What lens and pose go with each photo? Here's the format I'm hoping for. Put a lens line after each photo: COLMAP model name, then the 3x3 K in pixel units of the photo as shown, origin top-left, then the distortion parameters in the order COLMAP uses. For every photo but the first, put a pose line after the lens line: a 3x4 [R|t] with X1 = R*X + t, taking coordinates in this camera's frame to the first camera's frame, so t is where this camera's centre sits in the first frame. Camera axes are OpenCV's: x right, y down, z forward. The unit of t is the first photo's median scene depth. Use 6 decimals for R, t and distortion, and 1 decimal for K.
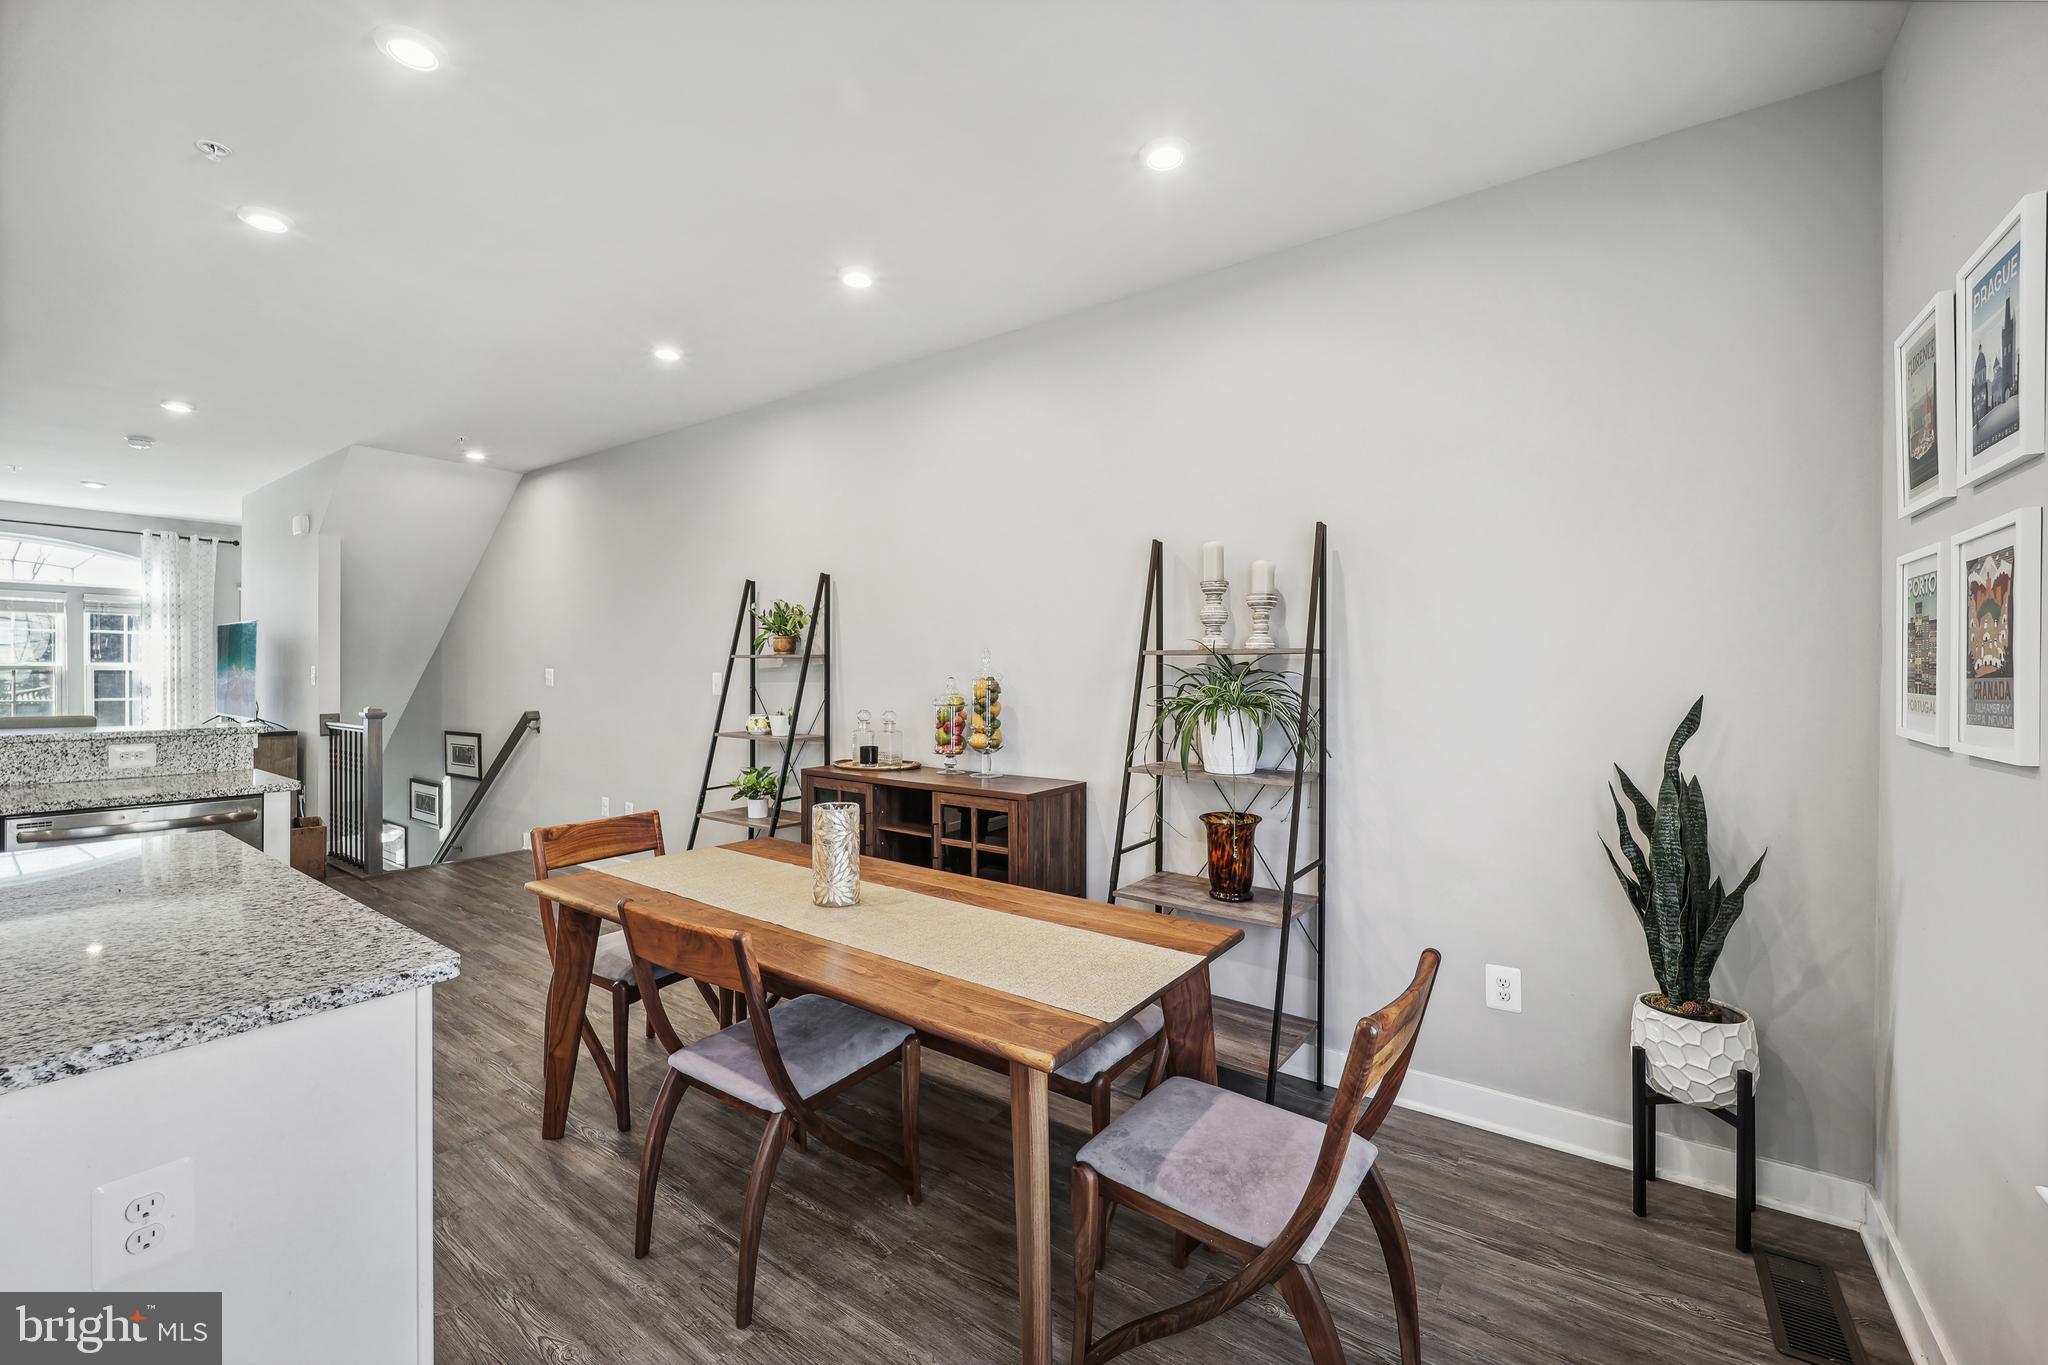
lens RADIAL K [[833.0, 0, 1029.7], [0, 833.0, 672.1], [0, 0, 1]] dist [-0.001454, -0.000262]
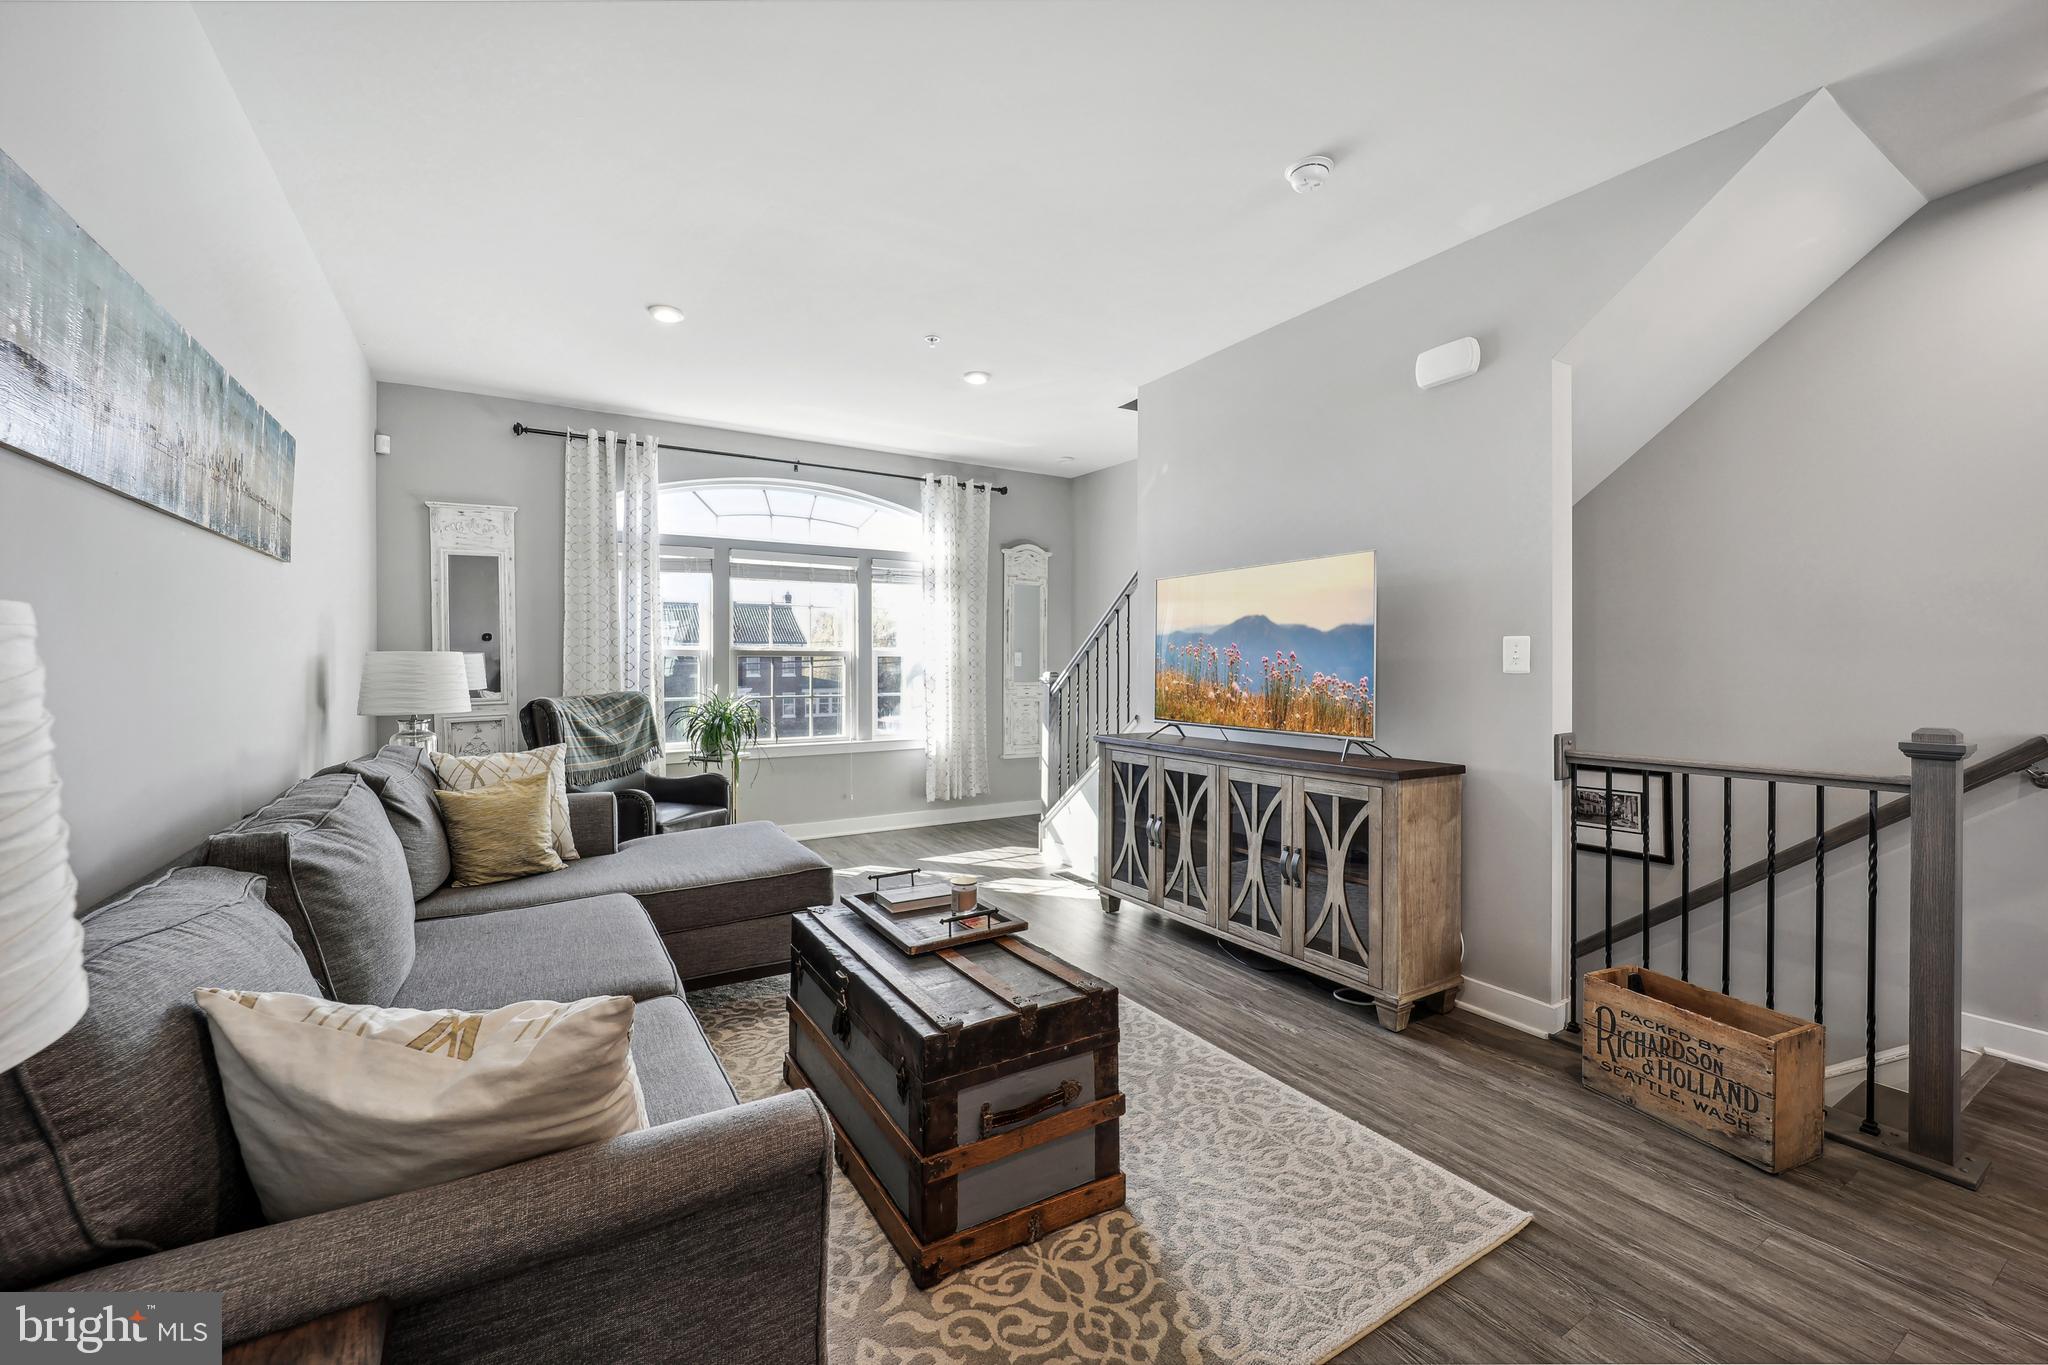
lens RADIAL K [[833.0, 0, 1029.7], [0, 833.0, 672.1], [0, 0, 1]] dist [-0.001454, -0.000262]
pose [[0.925060, 0.000749, -0.379821, -0.675921], [-0.000024, 0.999998, 0.001913, 0.010054], [0.379822, -0.001761, 0.925058, 0.317899]]
